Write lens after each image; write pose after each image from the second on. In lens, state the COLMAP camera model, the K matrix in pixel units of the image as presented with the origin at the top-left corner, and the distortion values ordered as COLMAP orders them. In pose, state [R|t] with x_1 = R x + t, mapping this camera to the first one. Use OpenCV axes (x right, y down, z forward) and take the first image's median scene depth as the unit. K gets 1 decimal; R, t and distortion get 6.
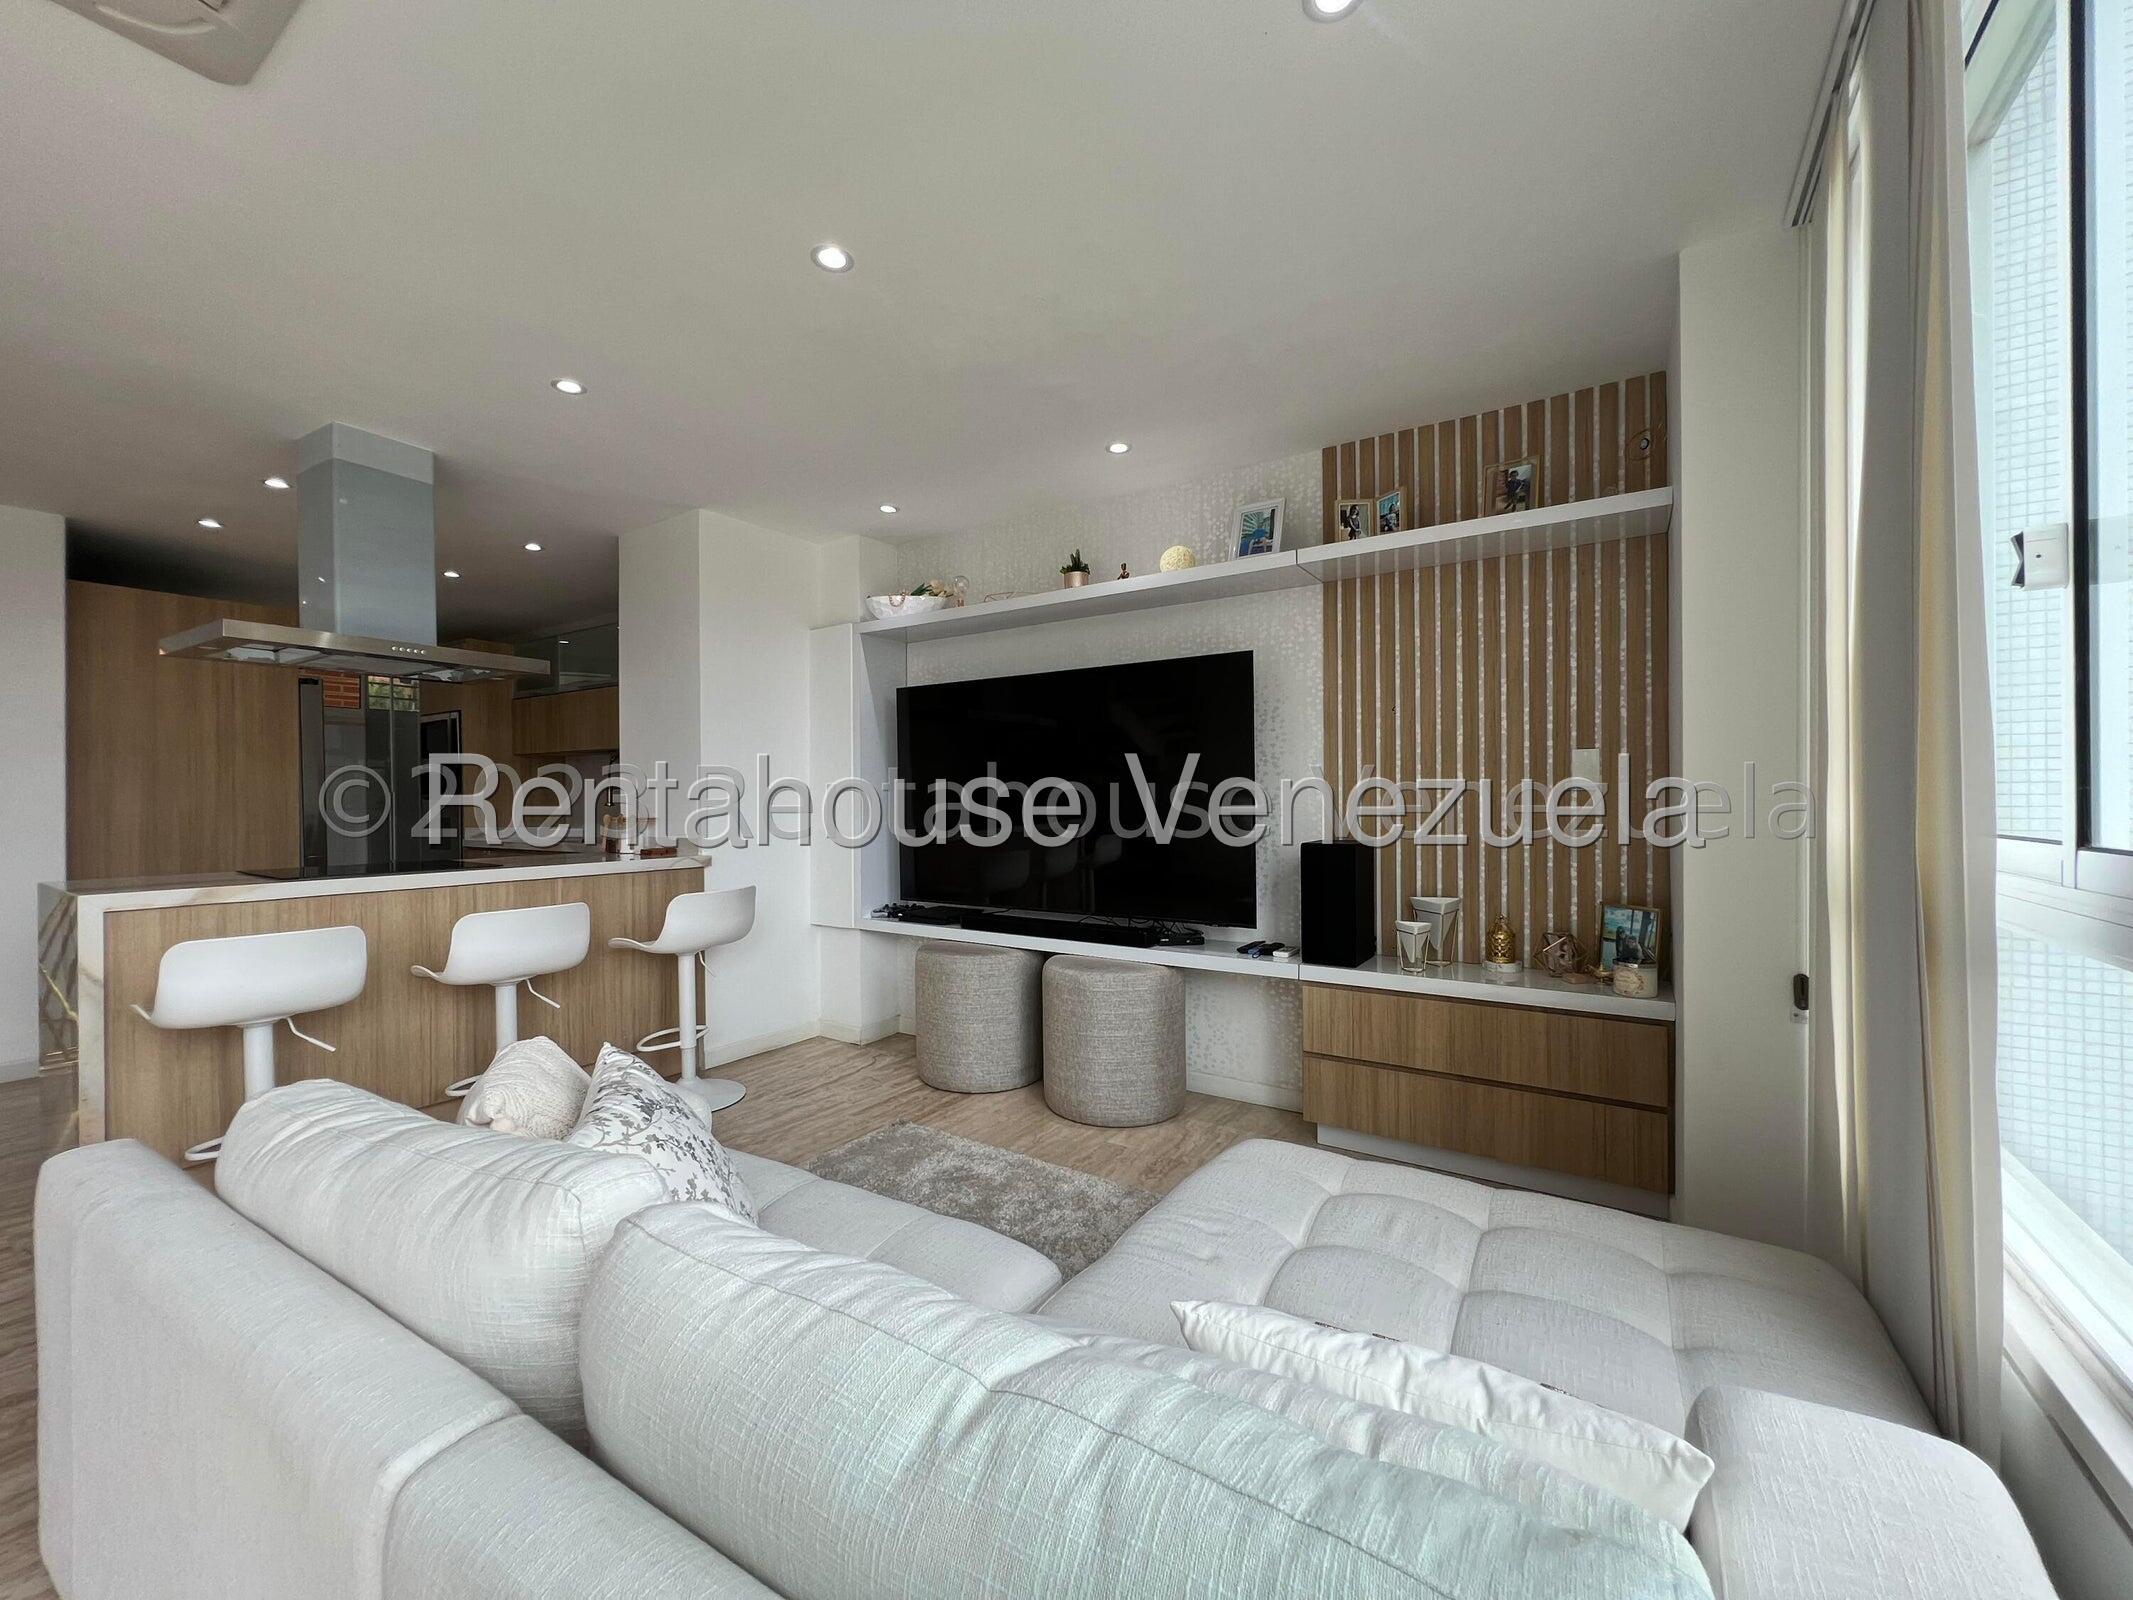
lens RADIAL K [[856.9, 0, 1060.1], [0, 856.9, 798.4], [0, 0, 1]] dist [-0.001836, 0.000823]
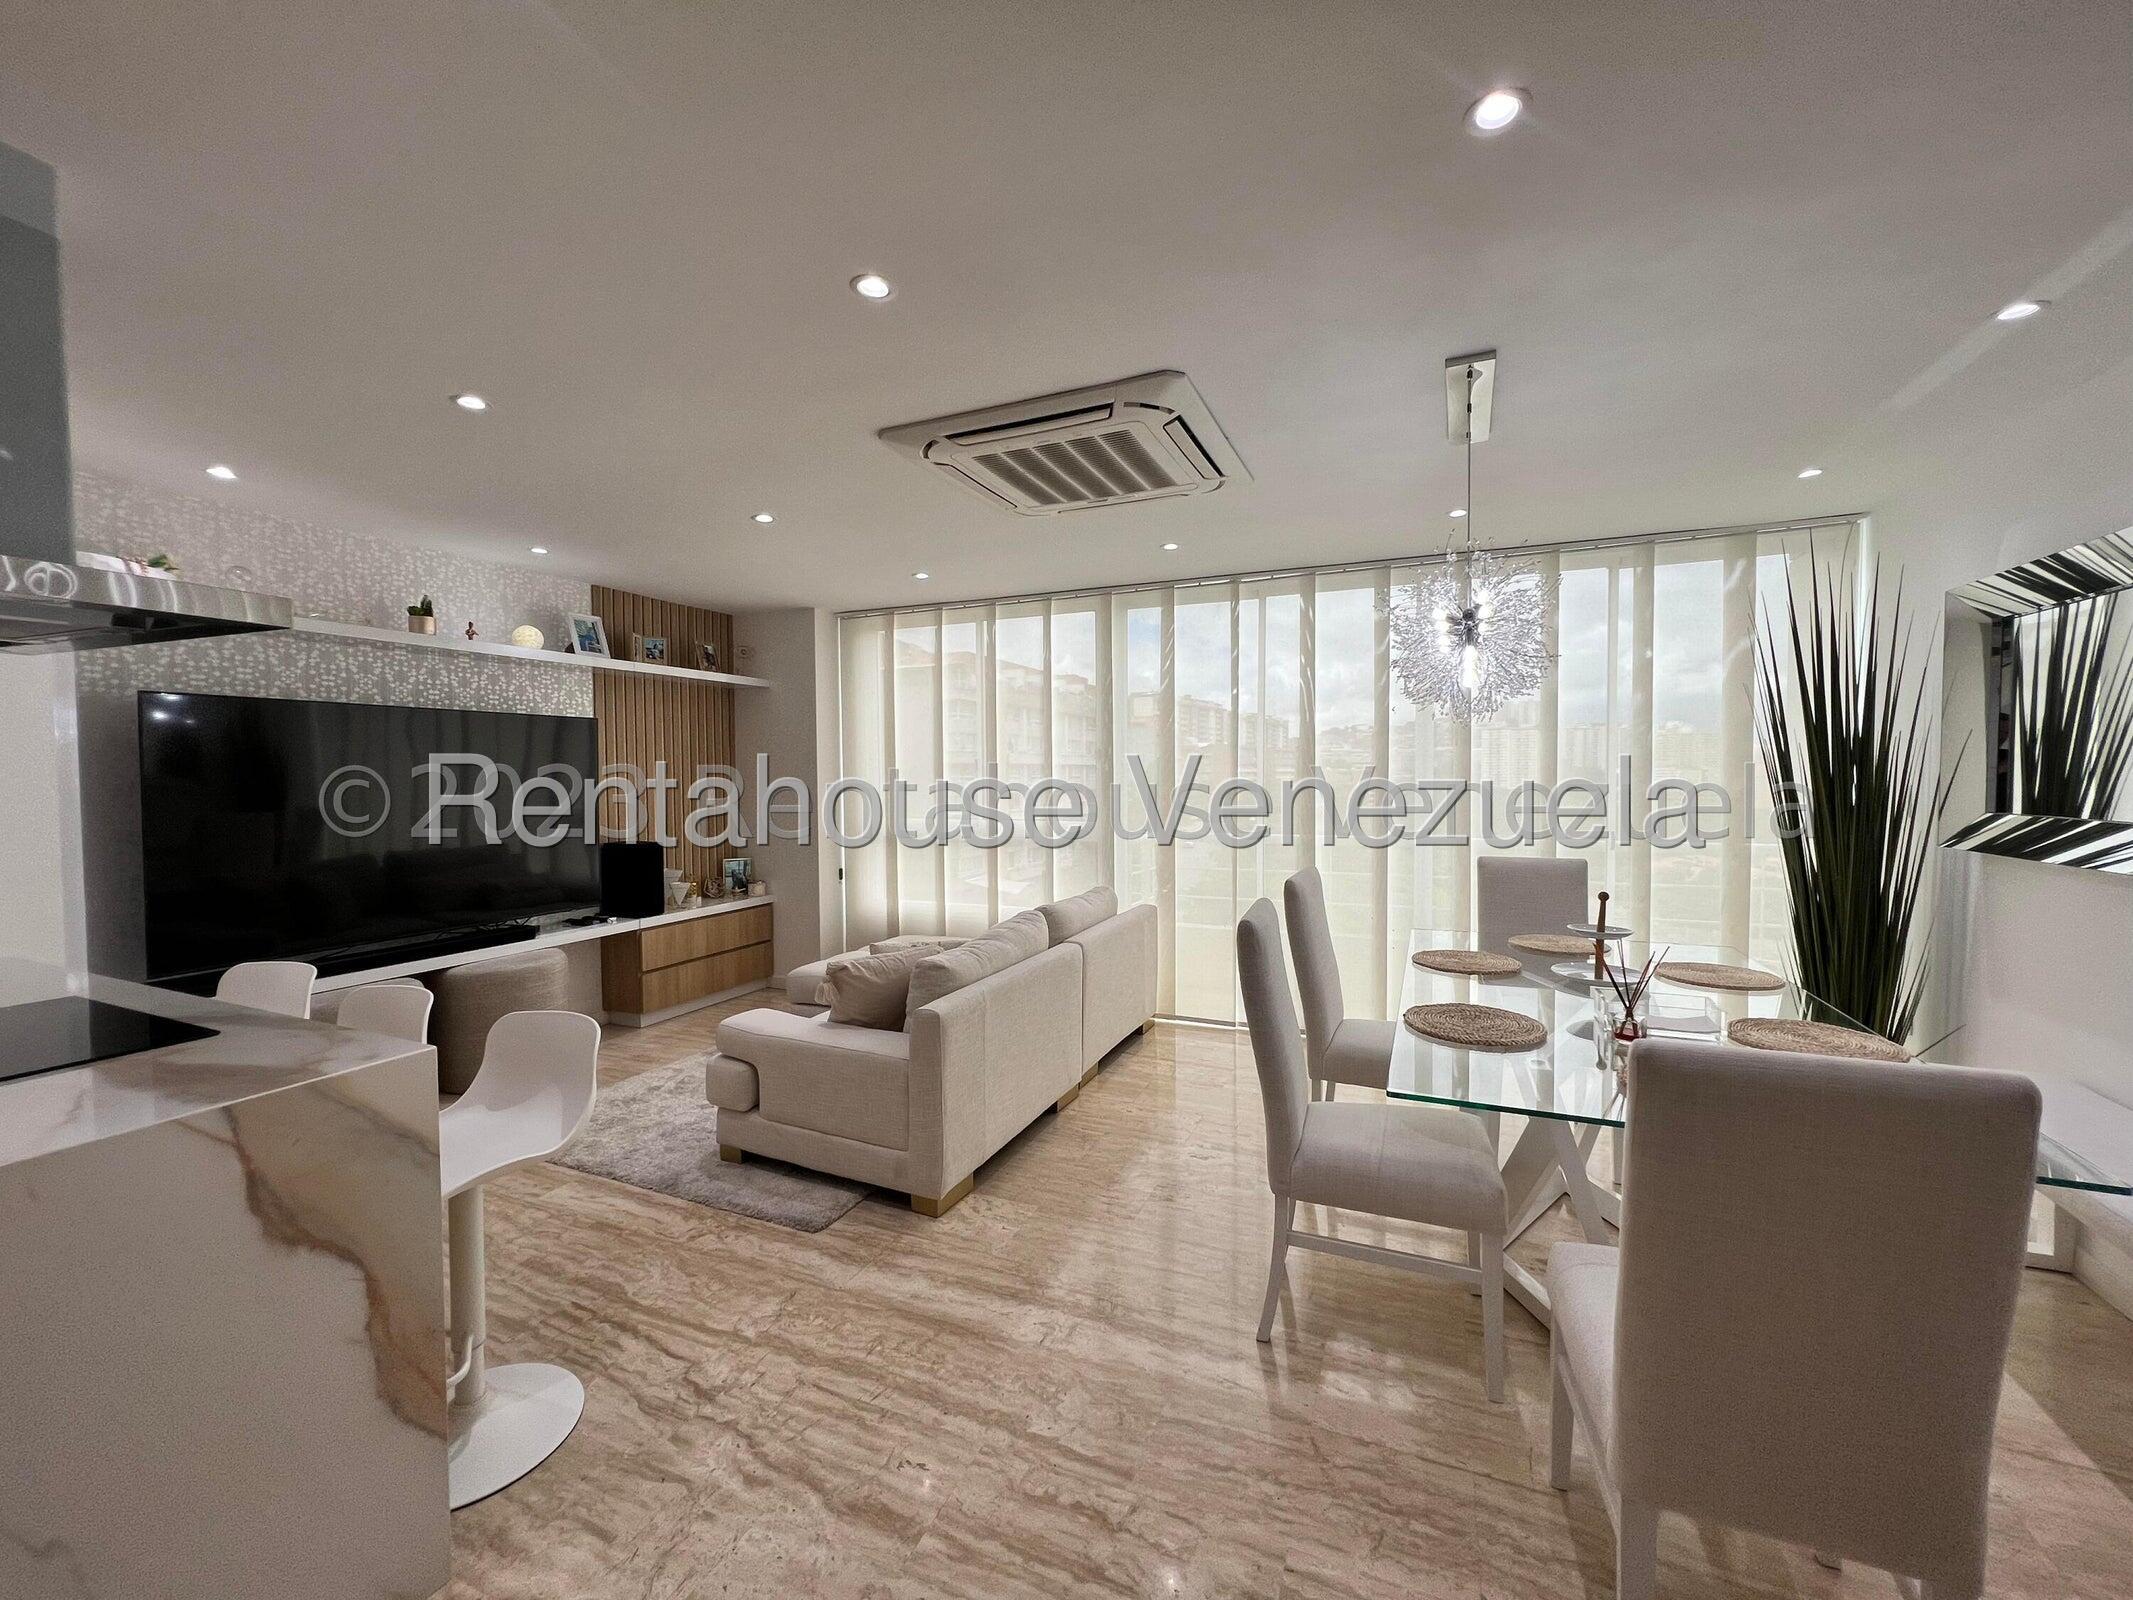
lens RADIAL K [[856.9, 0, 1062.6], [0, 856.9, 802.4], [0, 0, 1]] dist [-0.001836, 0.000823]
pose [[-0.175535, -0.027472, 0.984090, -1.211411], [0.006038, 0.999562, 0.028981, -0.058663], [-0.984455, 0.011029, -0.175292, 0.413562]]
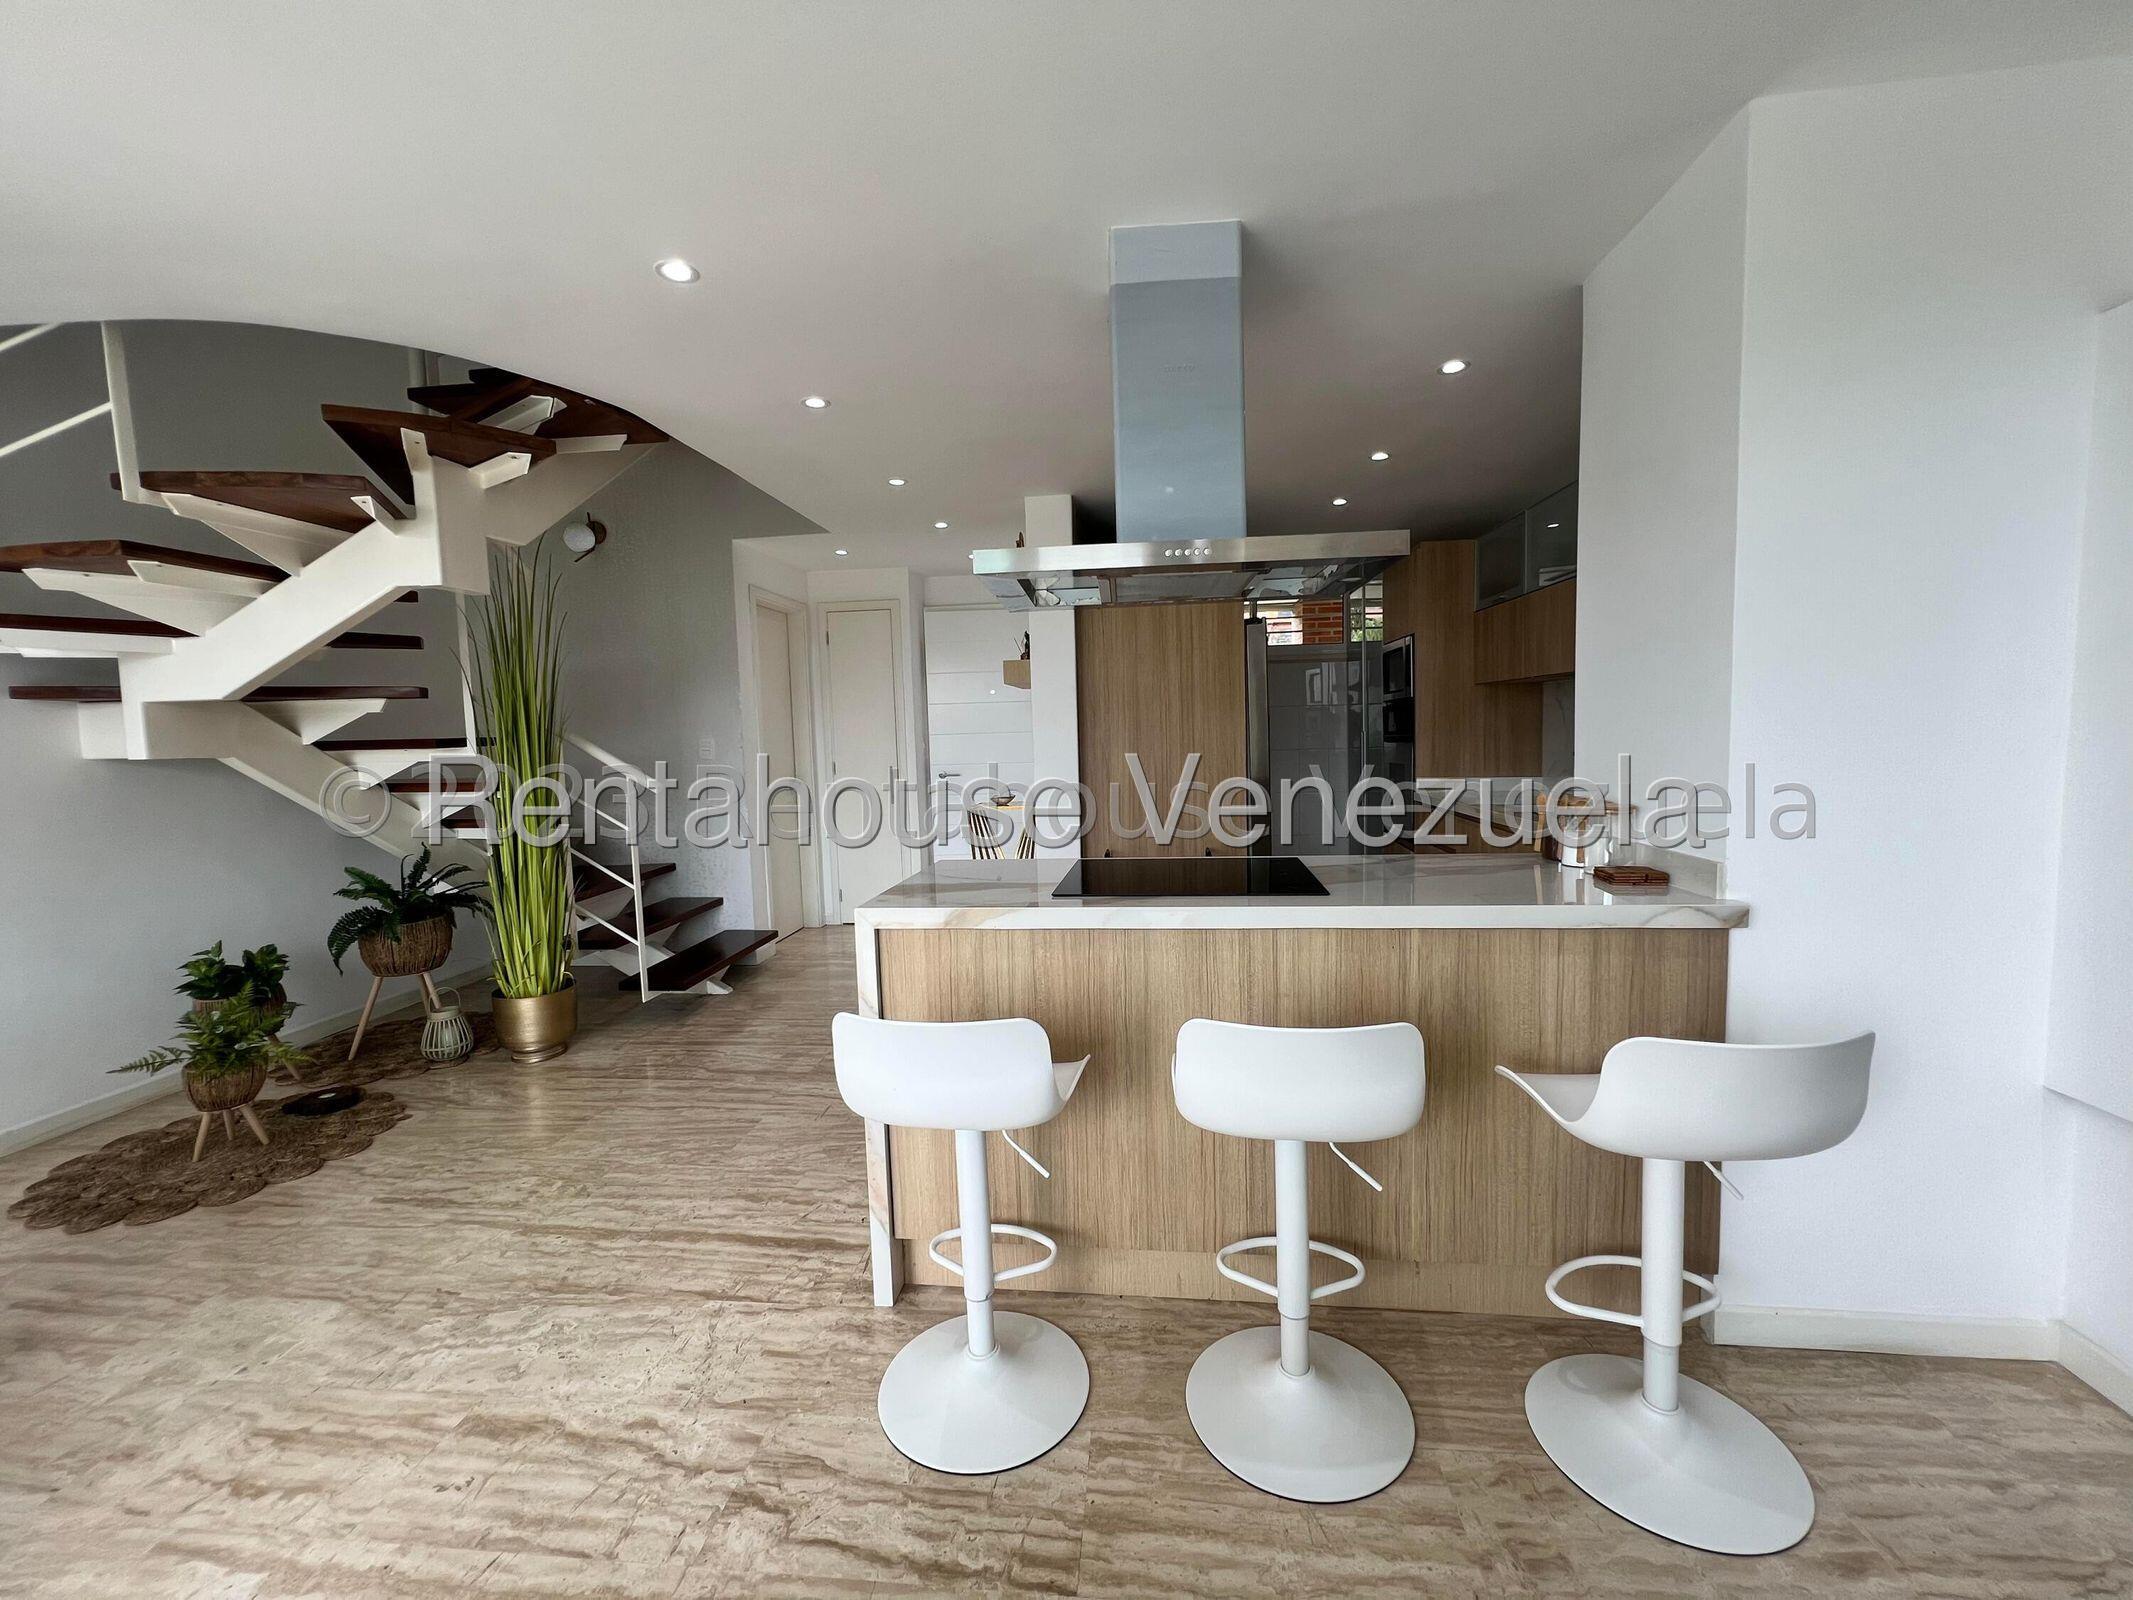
lens RADIAL K [[856.9, 0, 1062.7], [0, 856.9, 800.0], [0, 0, 1]] dist [-0.001836, 0.000823]
pose [[0.455937, 0.064358, -0.887682, -0.190786], [0.028365, 0.995825, 0.086767, -0.040690], [0.889560, -0.064739, 0.452208, 0.520457]]
